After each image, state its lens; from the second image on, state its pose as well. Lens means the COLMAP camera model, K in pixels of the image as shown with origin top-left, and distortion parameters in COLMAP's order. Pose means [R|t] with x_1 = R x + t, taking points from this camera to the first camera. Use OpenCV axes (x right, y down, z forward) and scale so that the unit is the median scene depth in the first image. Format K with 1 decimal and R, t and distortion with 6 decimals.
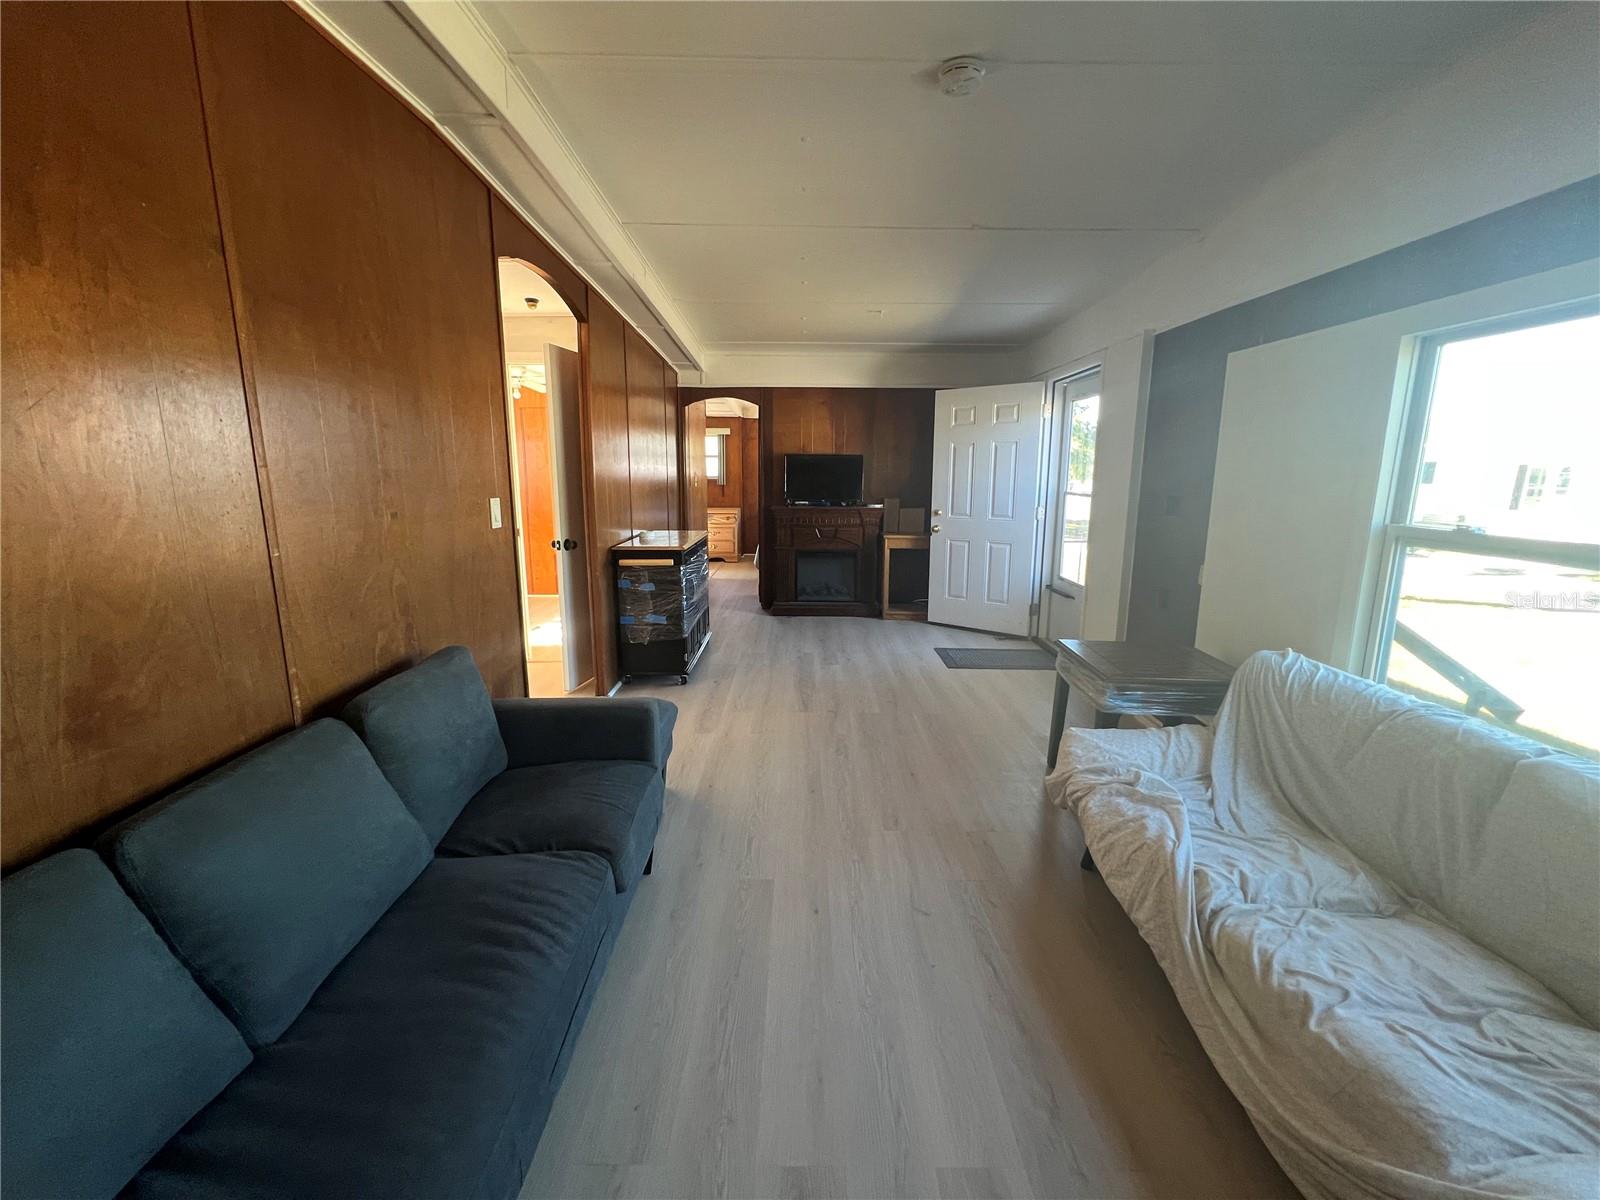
lens RADIAL K [[650.5, 0, 794.2], [0, 650.5, 592.1], [0, 0, 1]] dist [0.015037, 0.000014]
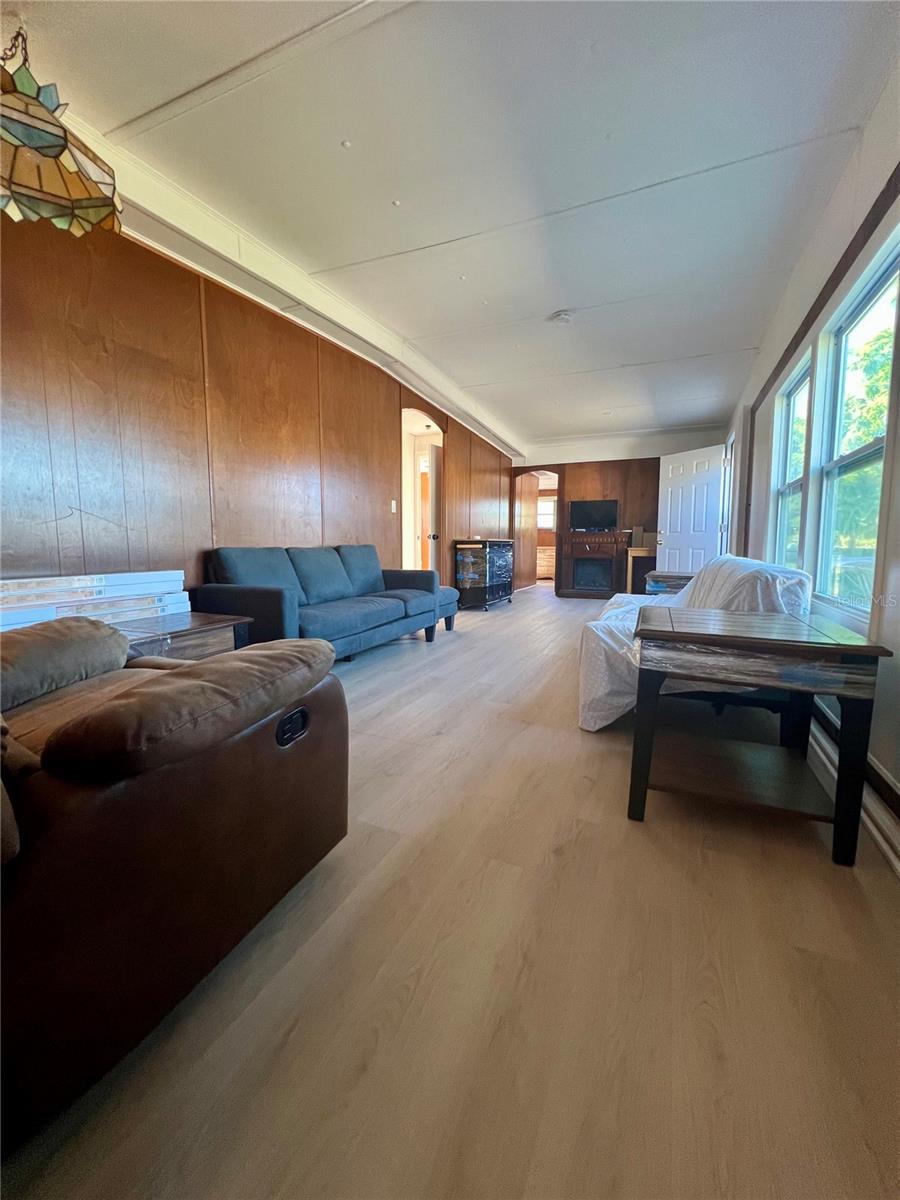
lens RADIAL K [[487.9, 0, 452.8], [0, 487.9, 597.6], [0, 0, 1]] dist [0.015037, 0.000014]
pose [[0.918432, 0.035920, -0.393944, 0.237645], [-0.068892, 0.995174, -0.069872, 0.160988], [0.389533, 0.091313, 0.916475, -0.285938]]
